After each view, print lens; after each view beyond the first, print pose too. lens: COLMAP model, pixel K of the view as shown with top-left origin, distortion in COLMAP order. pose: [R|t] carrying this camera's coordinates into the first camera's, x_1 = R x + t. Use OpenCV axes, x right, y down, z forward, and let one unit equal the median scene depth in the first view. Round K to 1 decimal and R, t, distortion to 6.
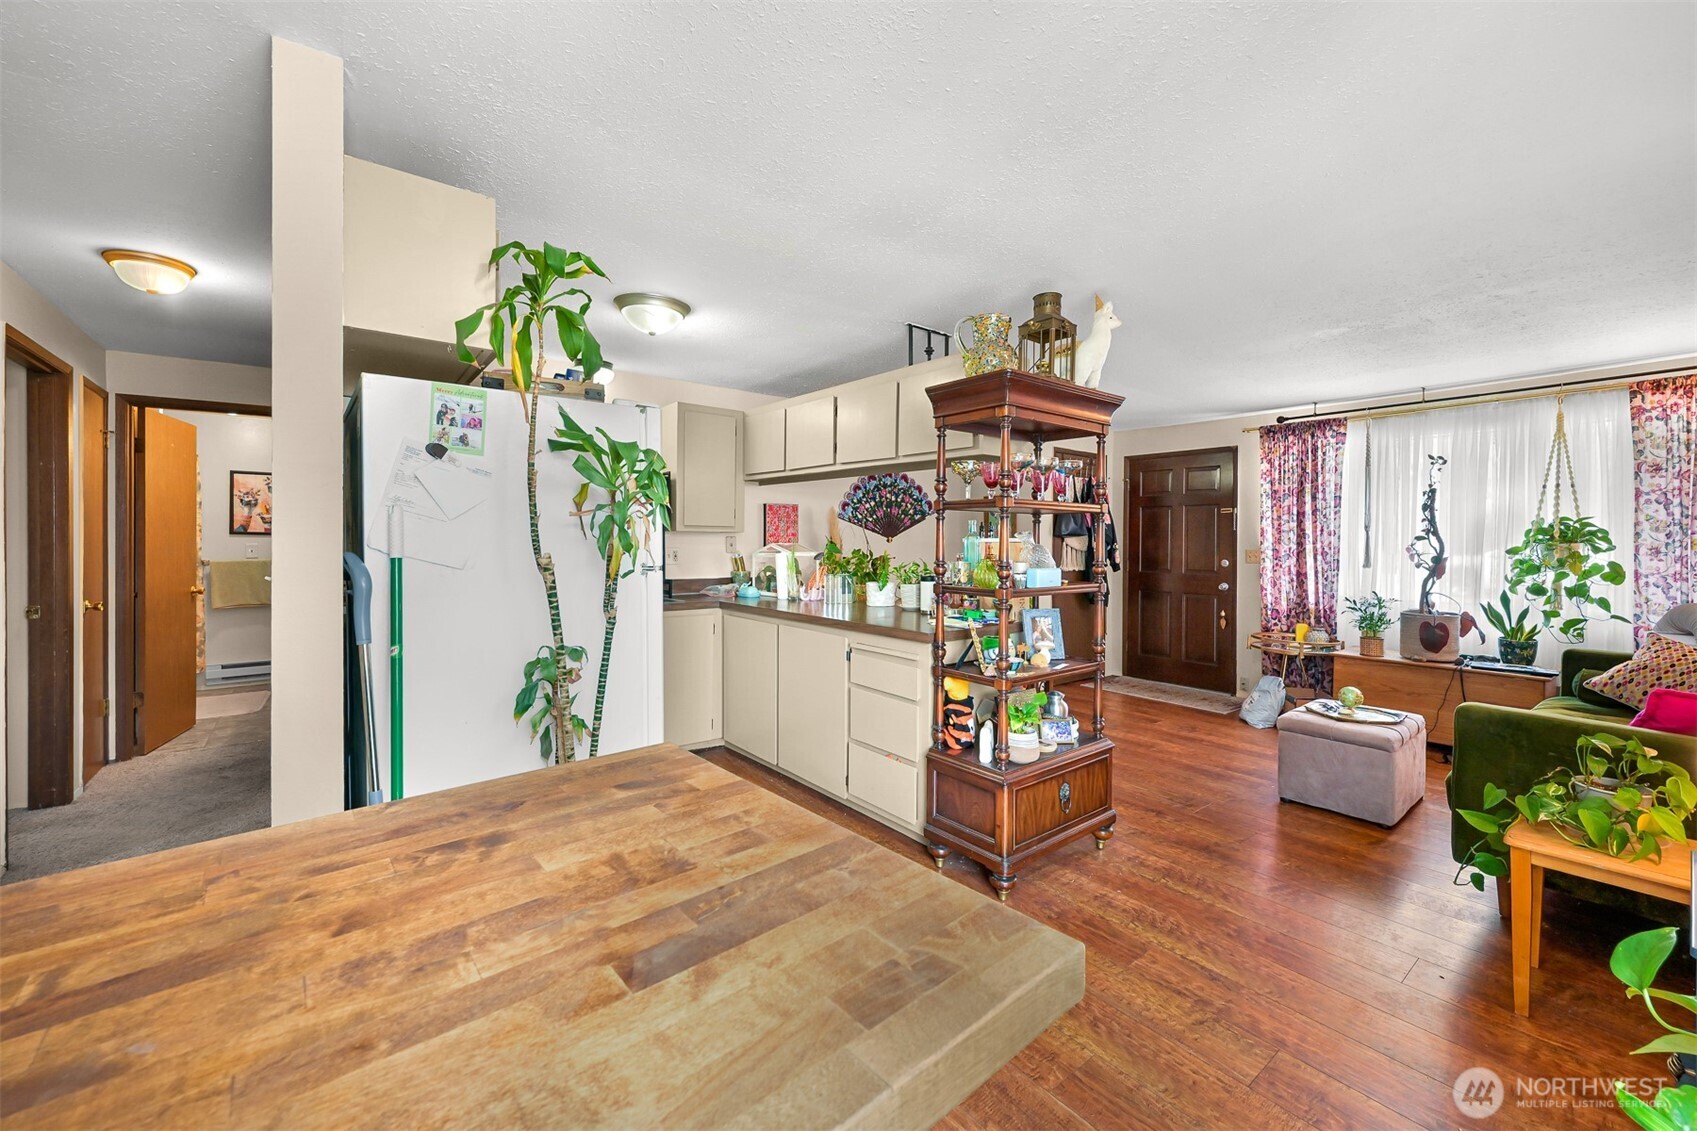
lens RADIAL K [[685.6, 0, 850.7], [0, 685.6, 543.8], [0, 0, 1]] dist [0.000254, 0.000024]
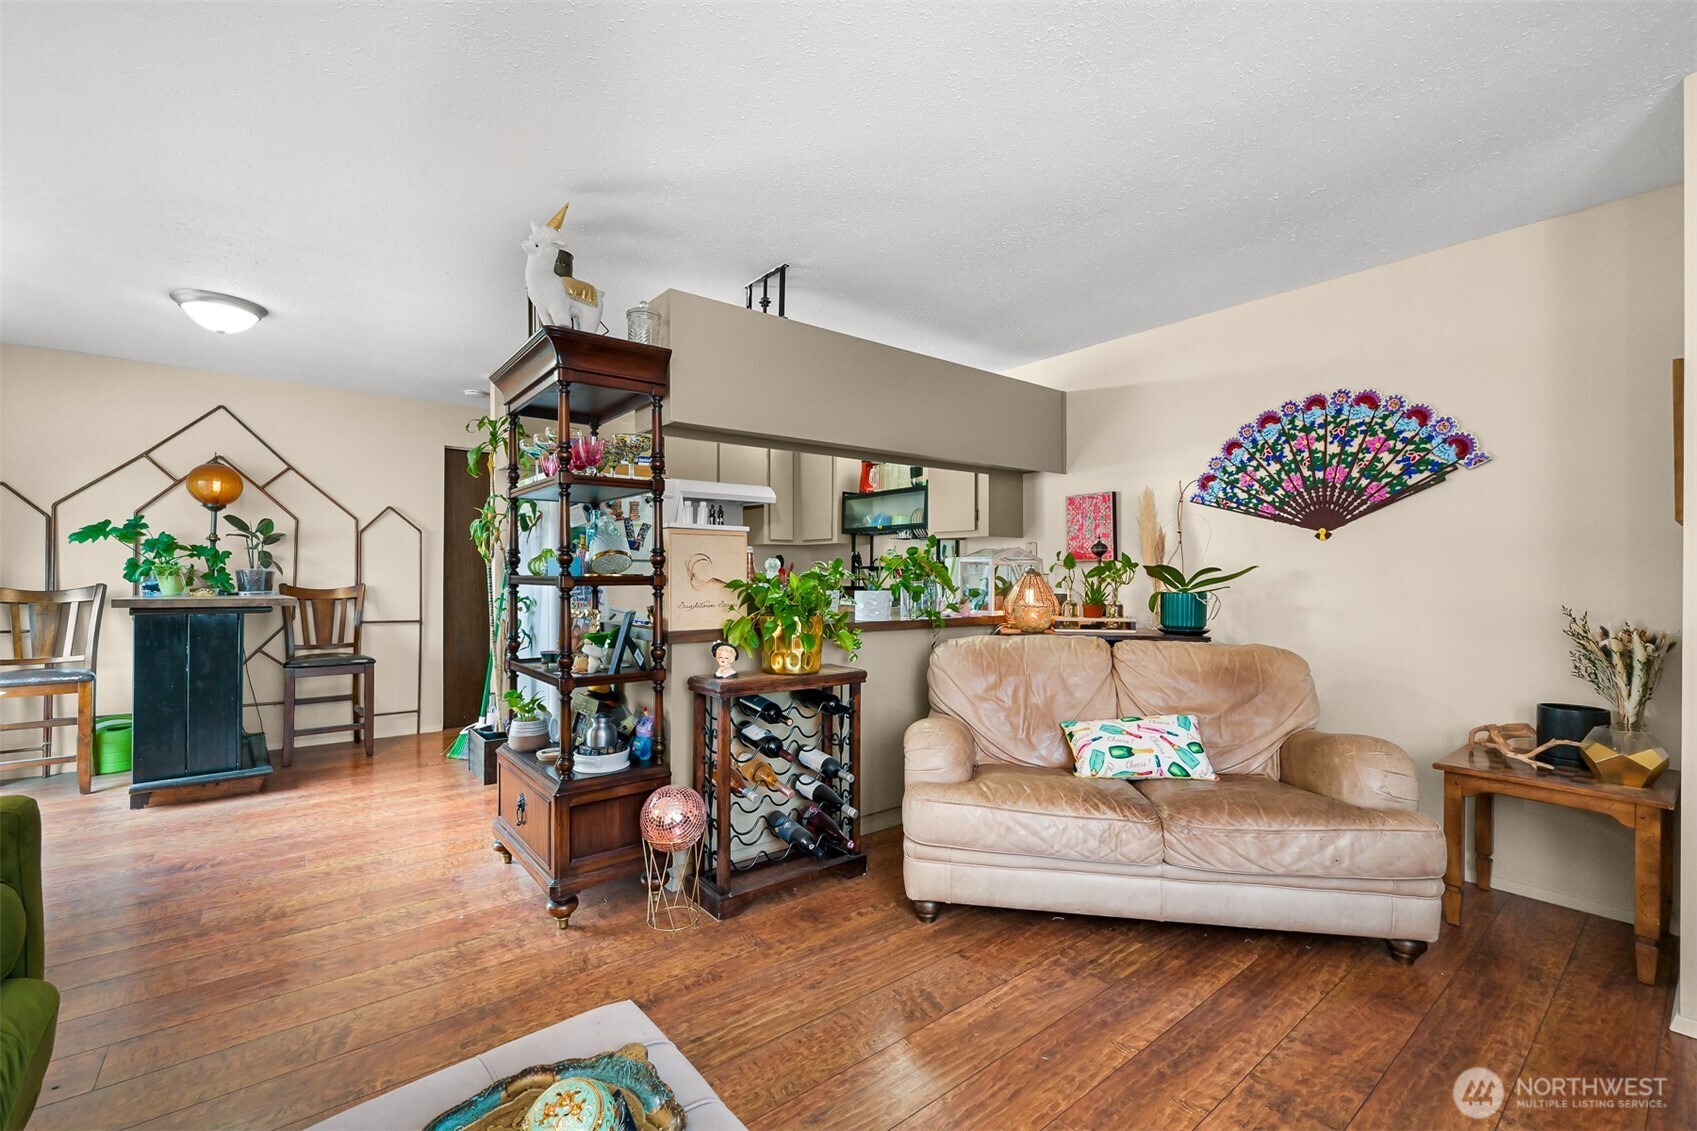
lens RADIAL K [[725.7, 0, 848.4], [0, 725.7, 576.6], [0, 0, 1]] dist [-0.000506, 0.000073]
pose [[0.008555, -0.002923, -0.999959, 0.613913], [-0.005129, 0.999982, -0.002967, 0.030346], [0.999950, 0.005155, 0.008540, 0.686789]]
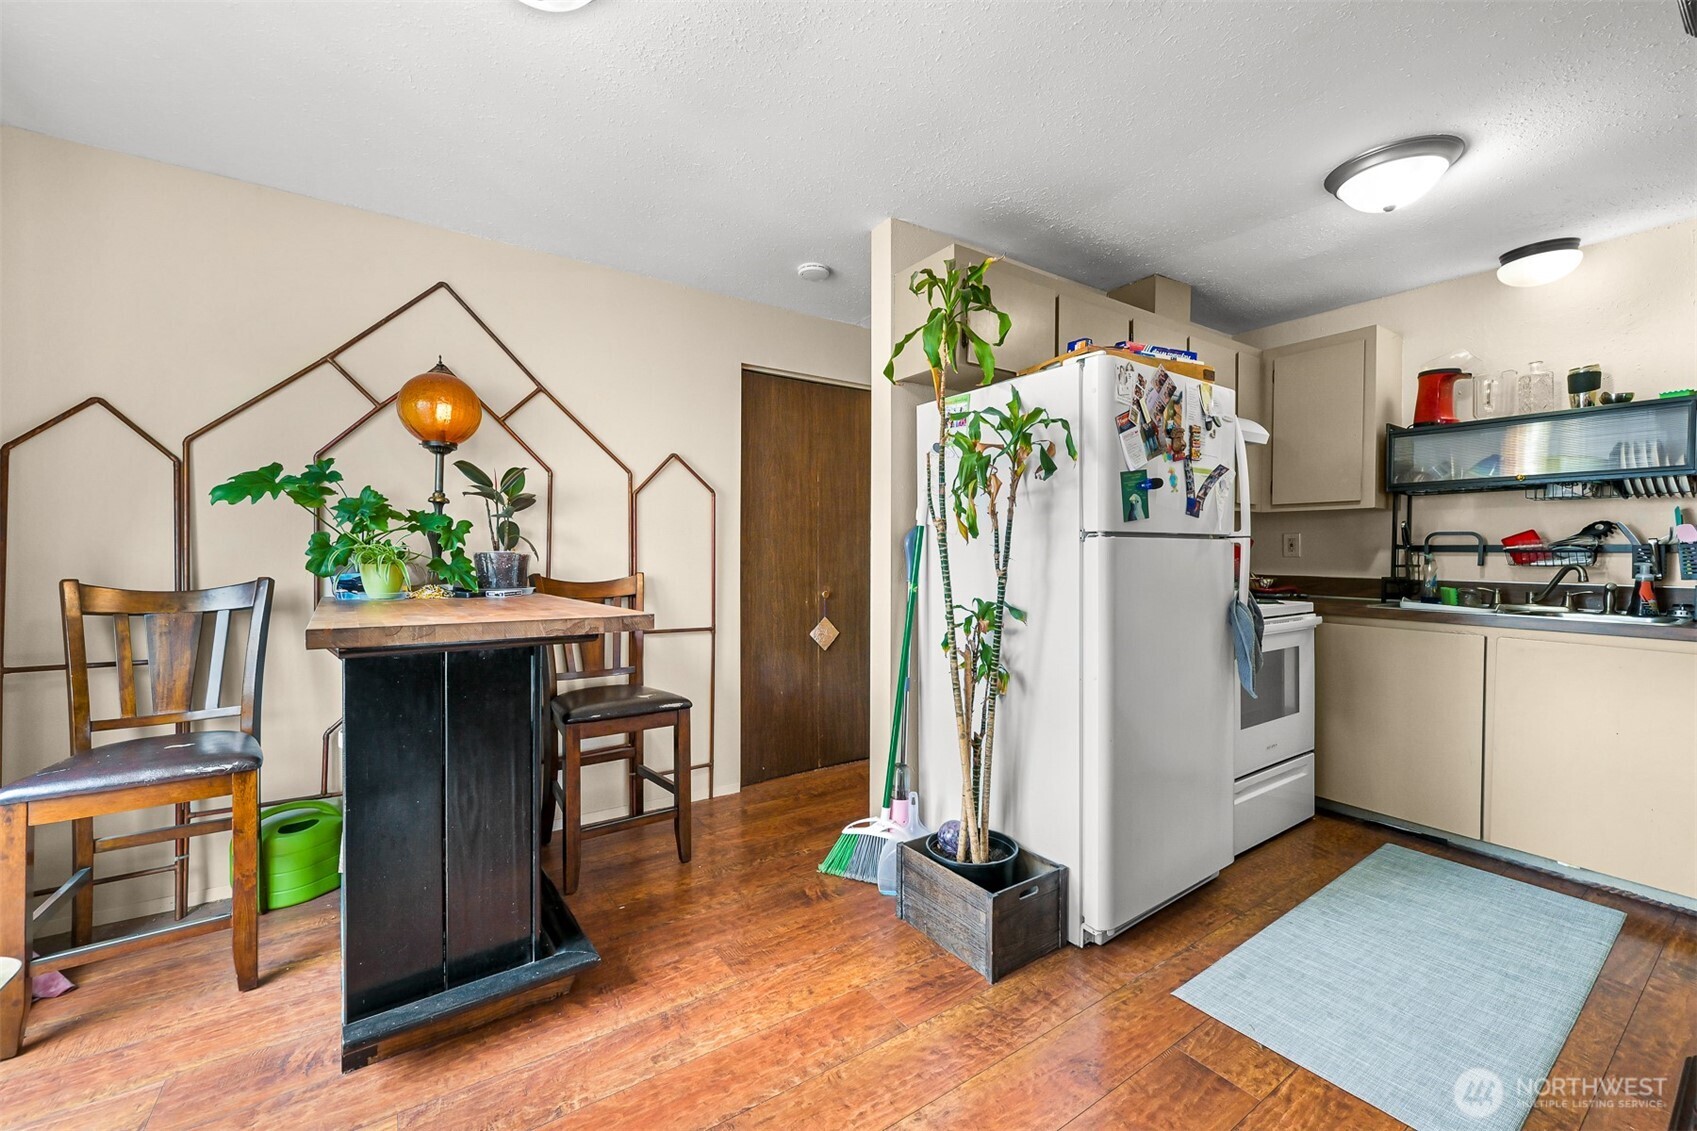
lens RADIAL K [[671.8, 0, 848.5], [0, 671.8, 565.5], [0, 0, 1]] dist [0.001176, 0.000137]
pose [[-0.059818, 0.016212, -0.998078, 0.233569], [-0.005366, 0.999848, 0.016562, 0.023797], [0.998195, 0.006346, -0.059722, 0.288330]]
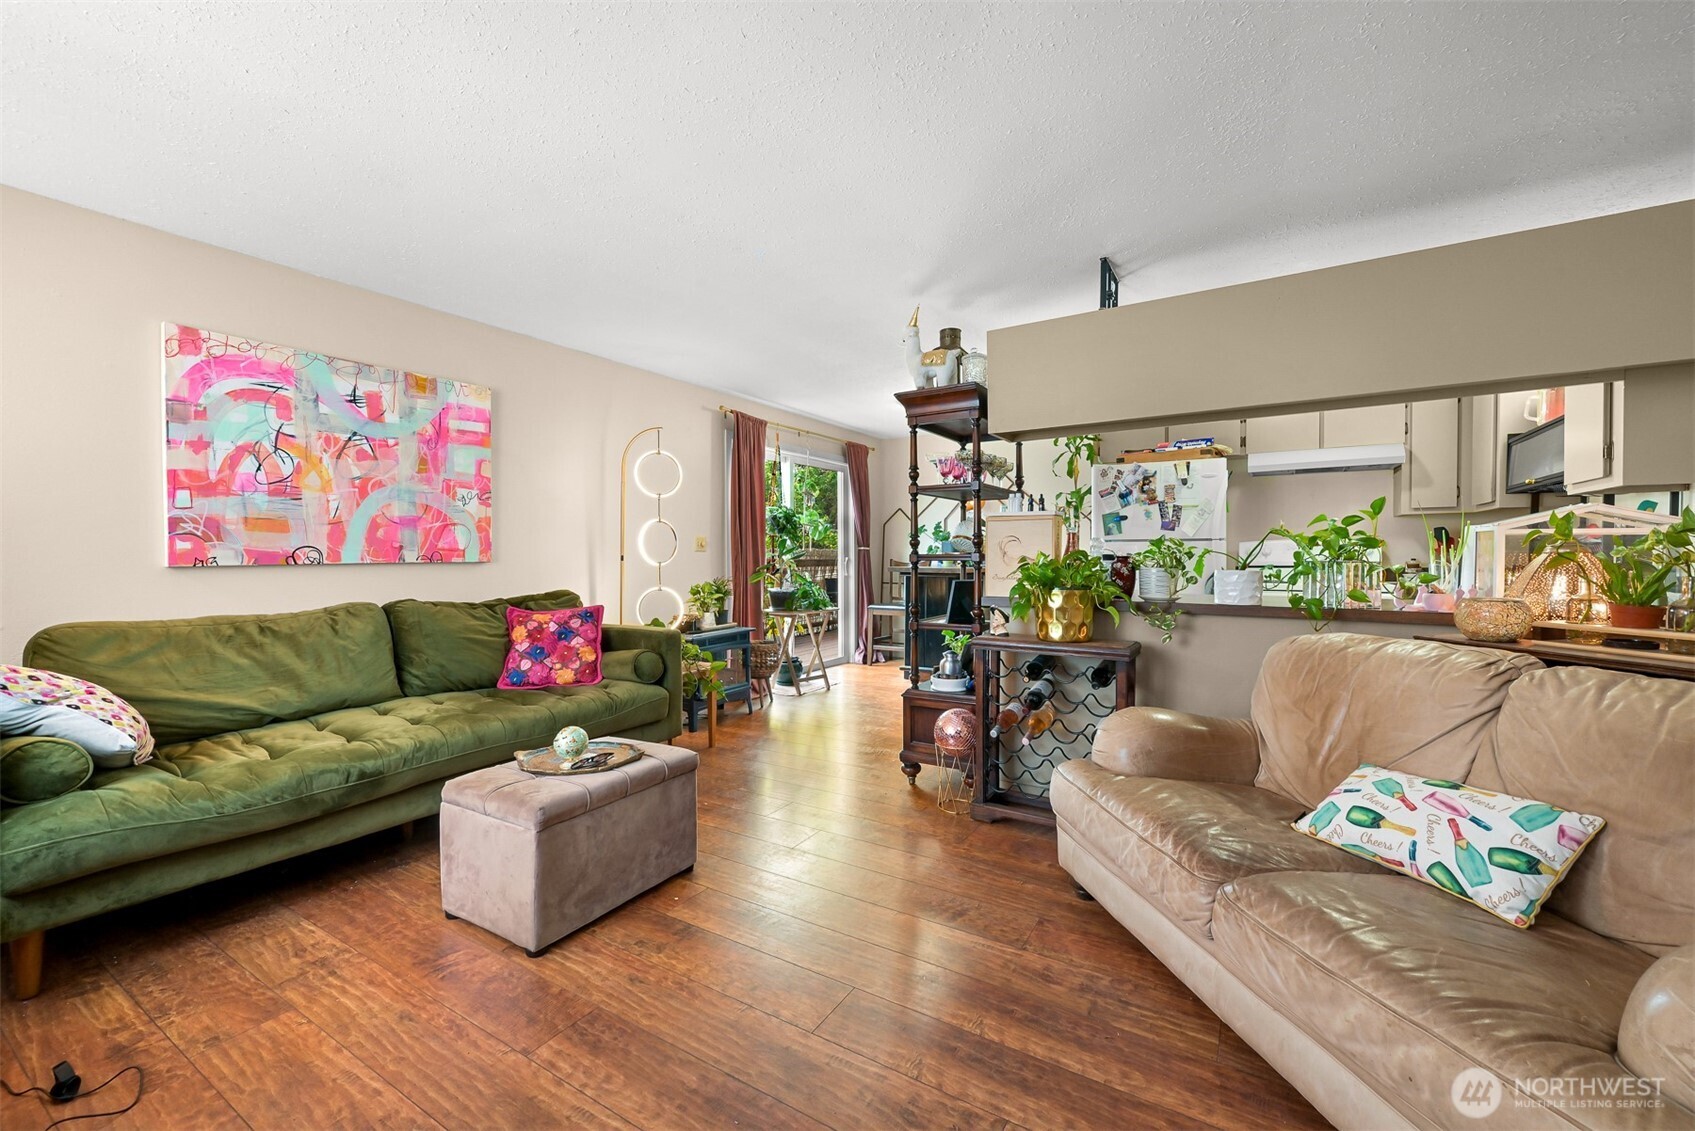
lens RADIAL K [[671.0, 0, 847.5], [0, 671.0, 565.5], [0, 0, 1]] dist [0.001176, 0.000137]
pose [[-0.936680, 0.001376, -0.350185, 0.453018], [-0.005067, 0.999834, 0.017481, 0.029676], [0.350151, 0.018148, -0.936518, 1.060044]]
